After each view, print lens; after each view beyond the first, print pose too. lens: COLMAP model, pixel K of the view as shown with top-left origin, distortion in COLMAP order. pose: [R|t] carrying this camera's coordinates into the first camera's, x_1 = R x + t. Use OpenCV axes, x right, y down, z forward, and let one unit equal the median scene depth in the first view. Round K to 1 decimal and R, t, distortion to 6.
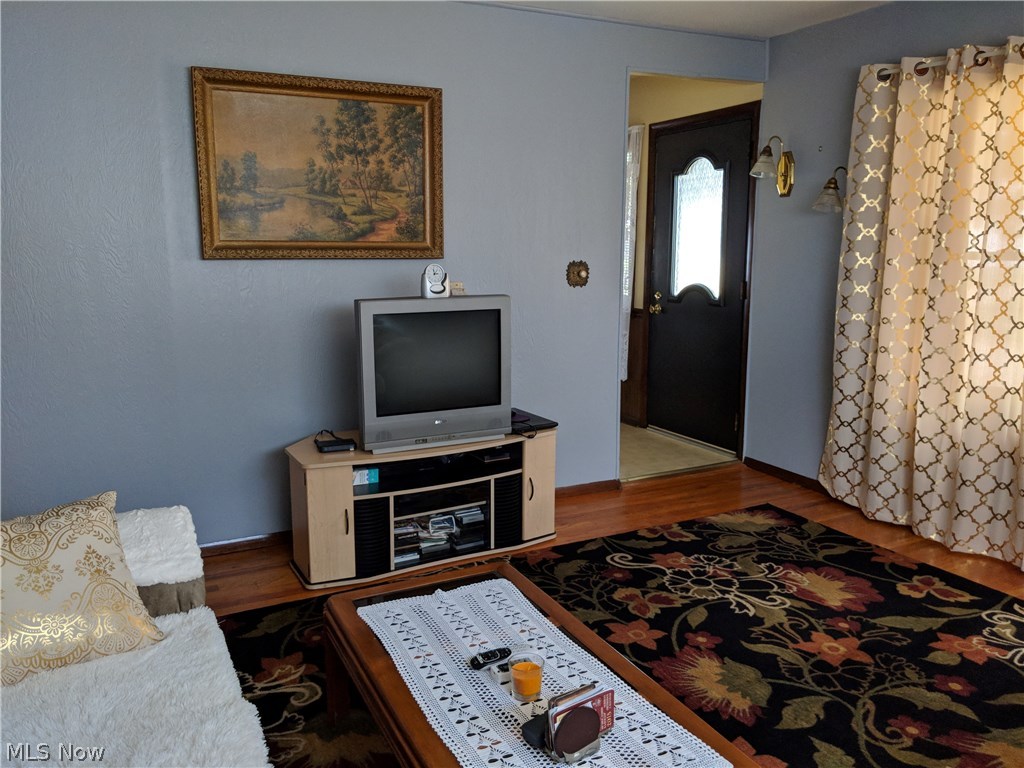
lens RADIAL K [[831.3, 0, 503.5], [0, 831.3, 387.0], [0, 0, 1]] dist [0.060232, -0.118454]
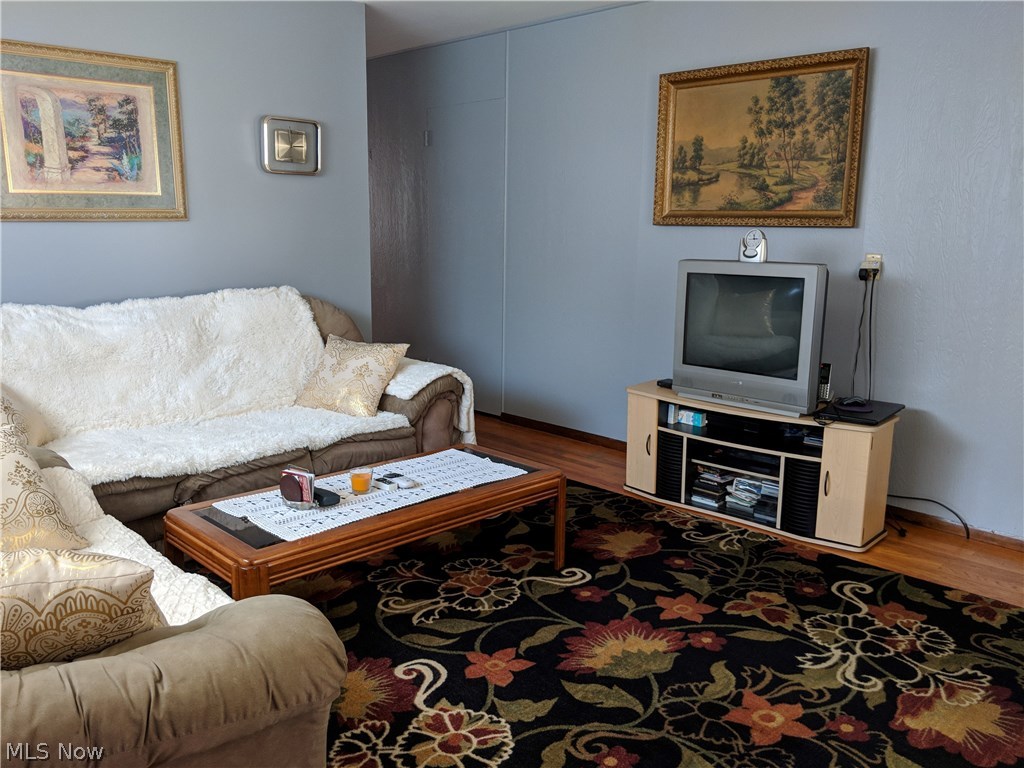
lens RADIAL K [[831.3, 0, 504.3], [0, 831.3, 384.4], [0, 0, 1]] dist [0.060232, -0.118454]
pose [[0.304927, 0.183611, -0.934509, 0.780533], [-0.182046, 0.974384, 0.132045, -0.038683], [0.934815, 0.129859, 0.330542, 0.371533]]
